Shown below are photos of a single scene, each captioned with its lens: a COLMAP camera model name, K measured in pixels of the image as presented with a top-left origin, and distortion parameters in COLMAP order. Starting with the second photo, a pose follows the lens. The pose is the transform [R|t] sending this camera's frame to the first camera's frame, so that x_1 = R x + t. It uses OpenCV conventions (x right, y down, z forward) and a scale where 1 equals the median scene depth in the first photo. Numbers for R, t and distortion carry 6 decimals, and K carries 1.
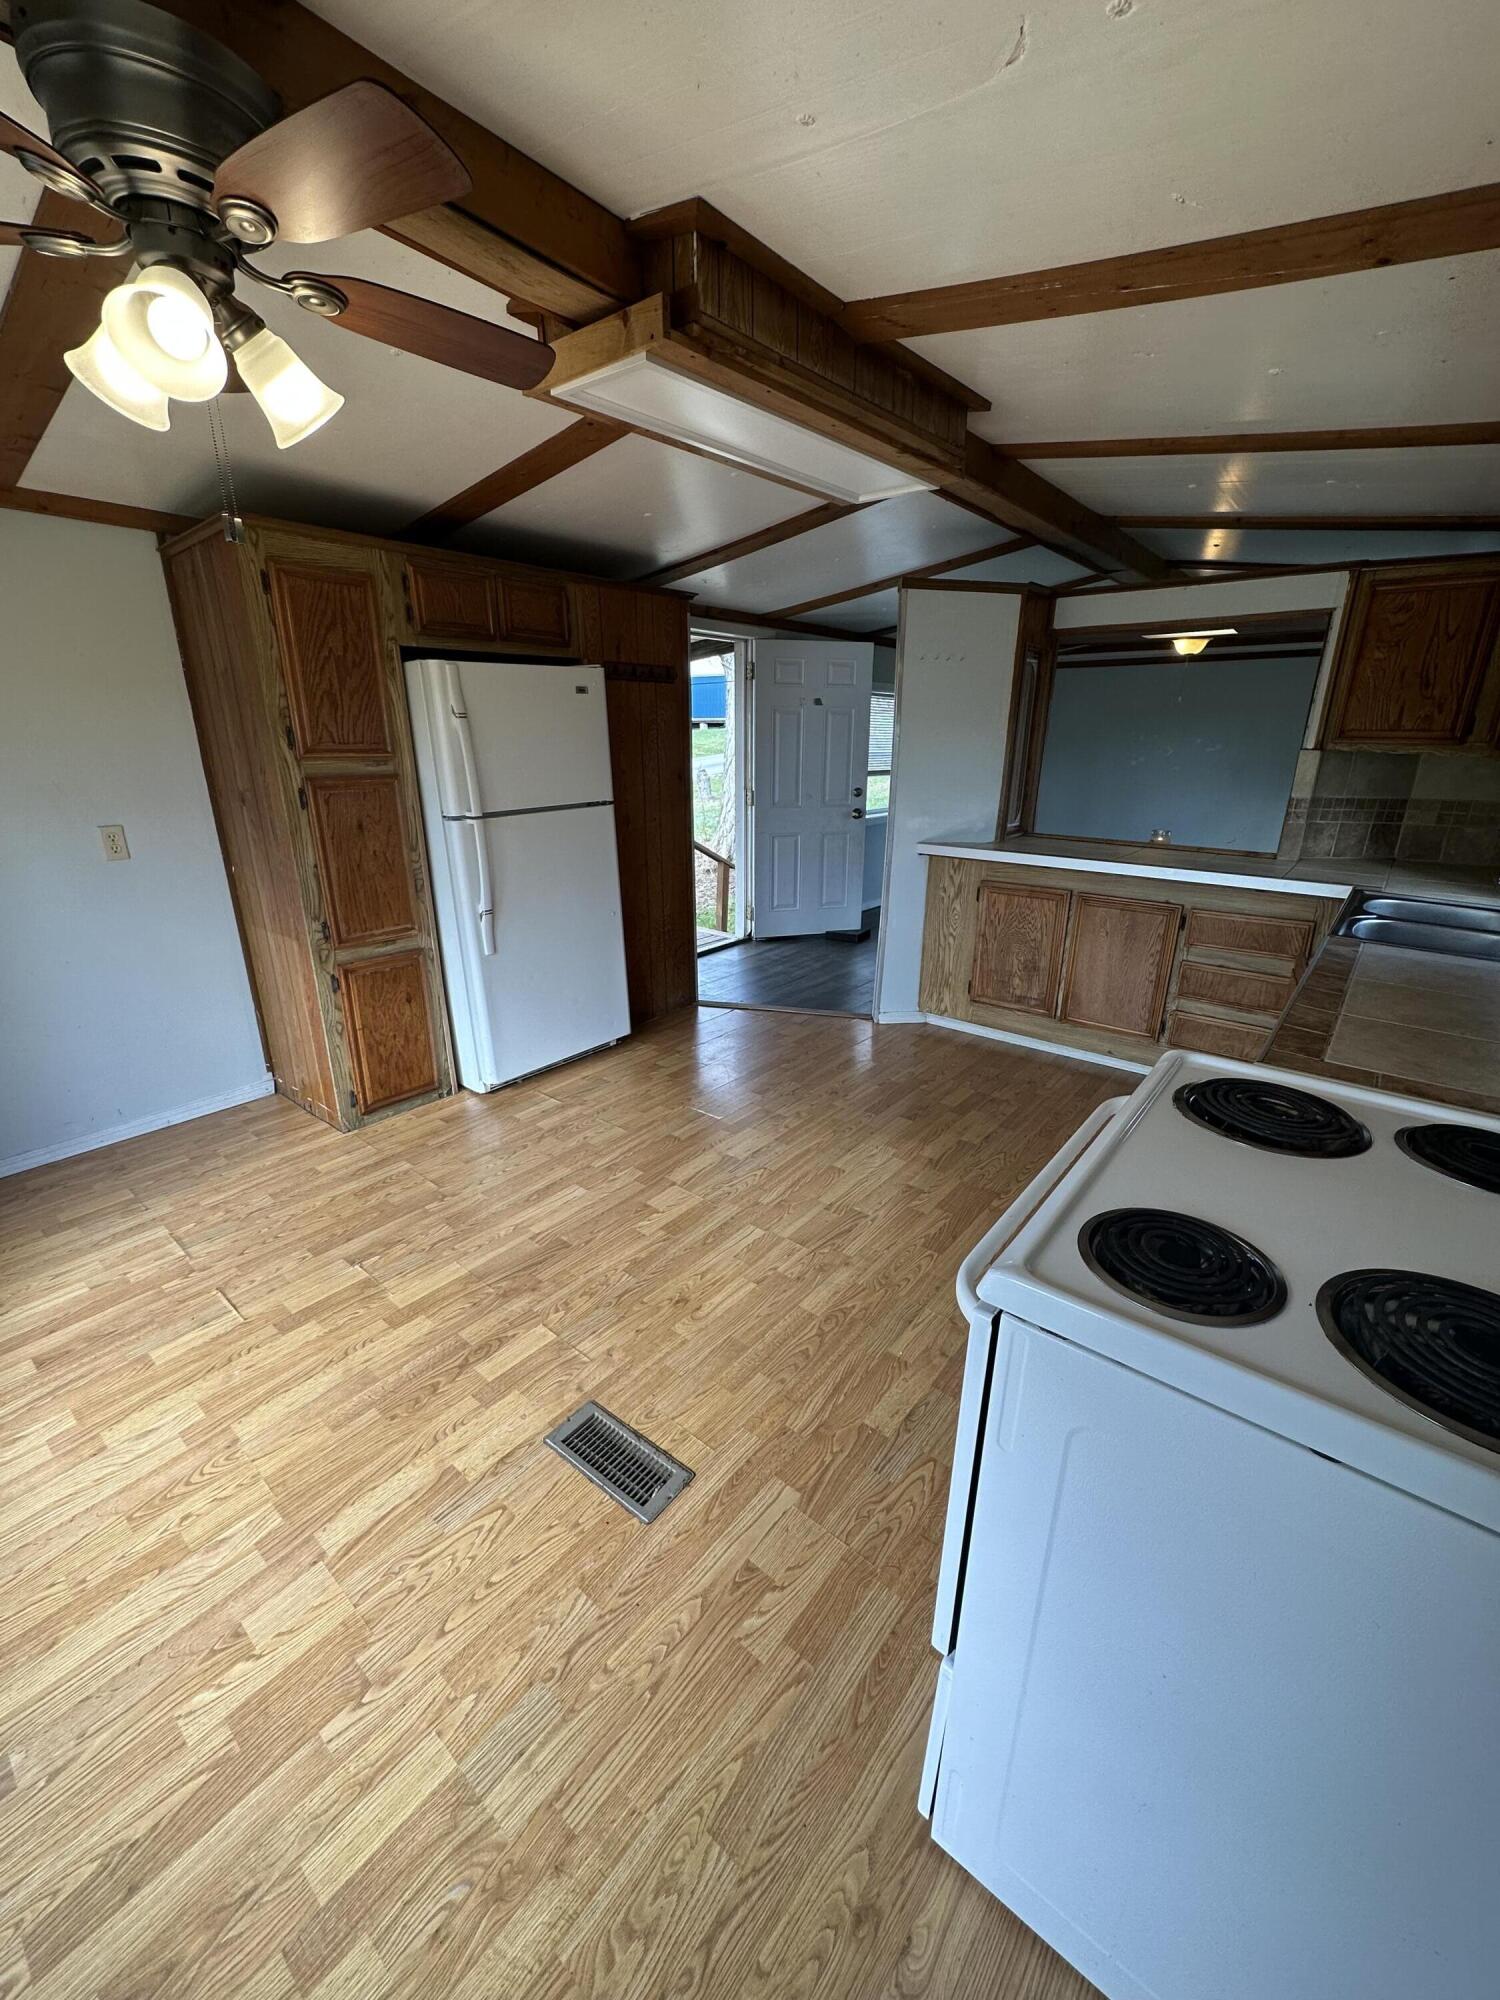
lens RADIAL K [[794.5, 0, 743.4], [0, 794.5, 996.5], [0, 0, 1]] dist [-0.003057, 0.000390]
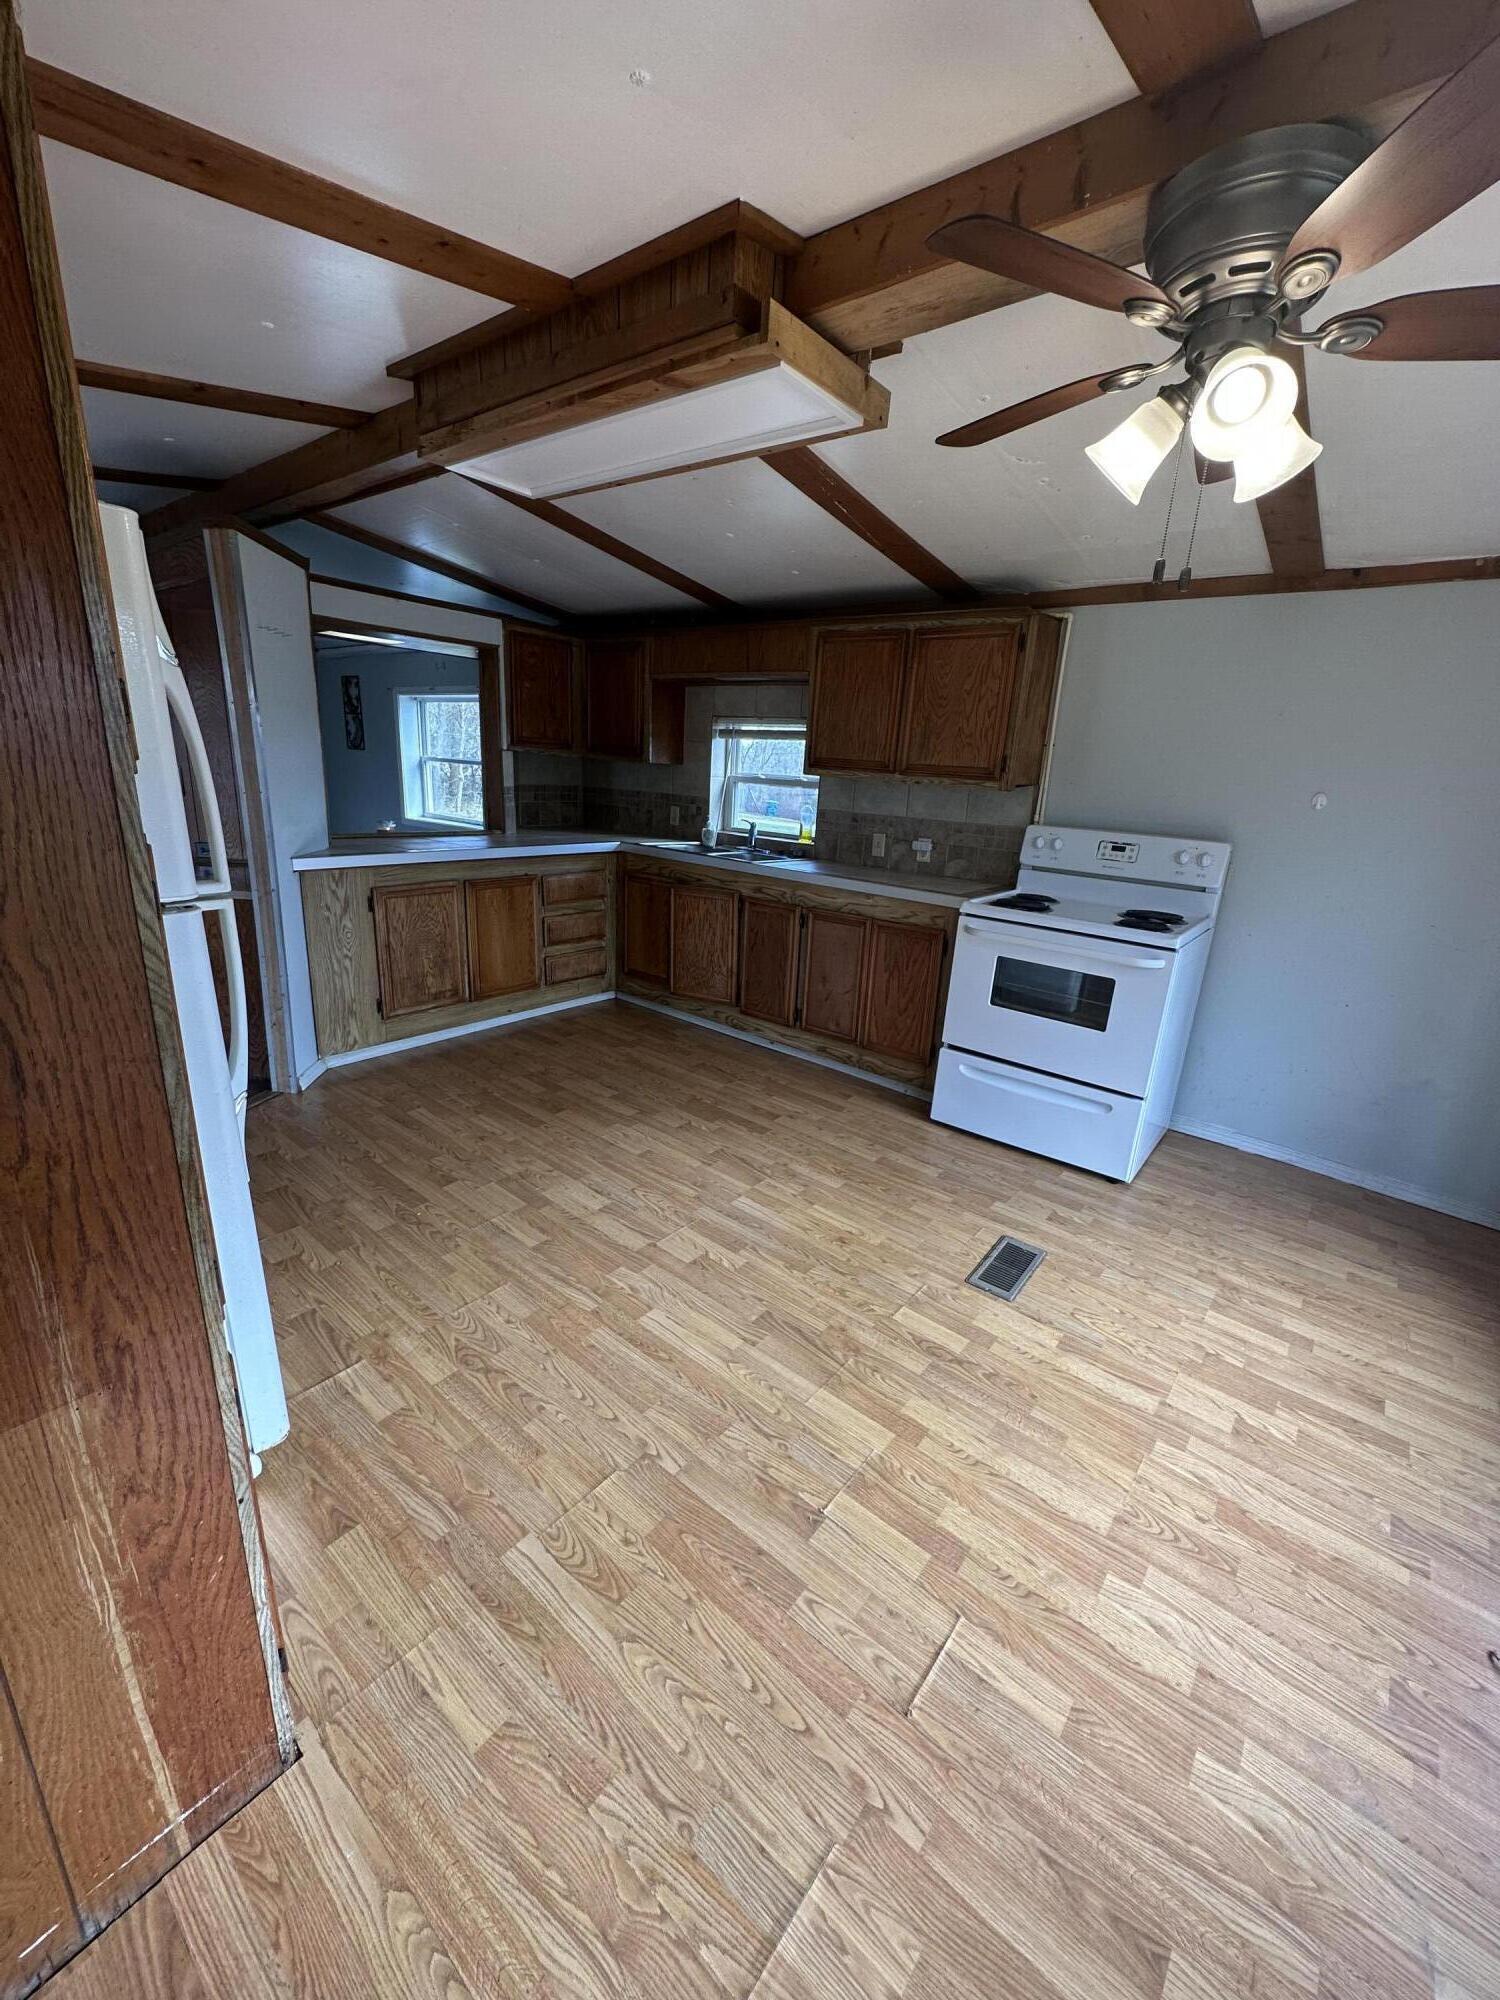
lens RADIAL K [[794.5, 0, 746.8], [0, 794.5, 1006.0], [0, 0, 1]] dist [-0.003057, 0.000390]
pose [[-0.005710, -0.295866, 0.955212, -1.208572], [0.261000, 0.921676, 0.287039, -0.334332], [-0.965322, 0.250950, 0.071958, 1.078249]]
